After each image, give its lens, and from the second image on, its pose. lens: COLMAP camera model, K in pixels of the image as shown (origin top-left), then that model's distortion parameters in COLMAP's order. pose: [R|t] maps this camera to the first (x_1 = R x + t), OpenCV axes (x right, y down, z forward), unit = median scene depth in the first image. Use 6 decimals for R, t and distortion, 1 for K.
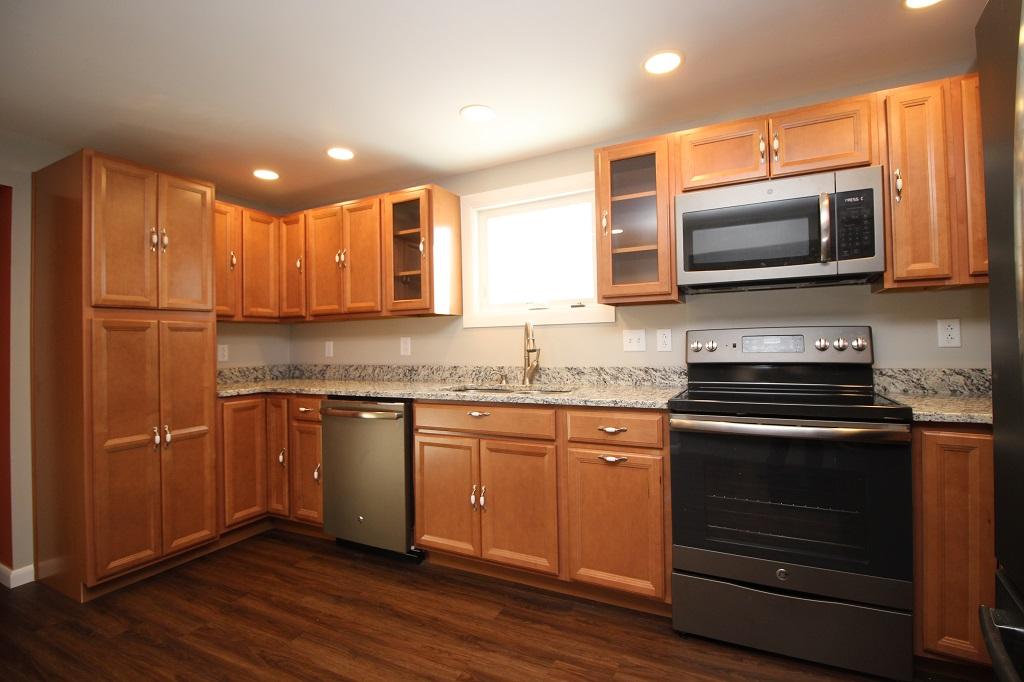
lens RADIAL K [[470.6, 0, 520.9], [0, 470.6, 337.1], [0, 0, 1]] dist [-0.024371, -0.001072]
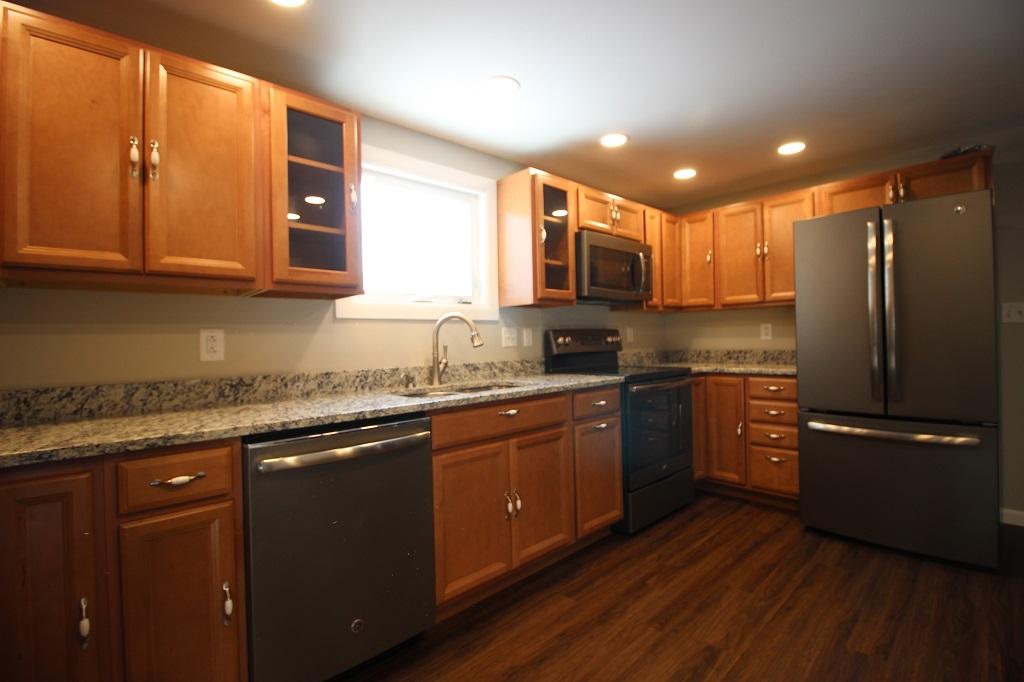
lens RADIAL K [[470.6, 0, 518.0], [0, 470.6, 338.0], [0, 0, 1]] dist [-0.024371, -0.001072]
pose [[0.339182, 0.018274, 0.940543, -0.814558], [0.009547, 0.999693, -0.022866, 0.034442], [-0.940672, 0.016735, 0.338904, 0.574926]]
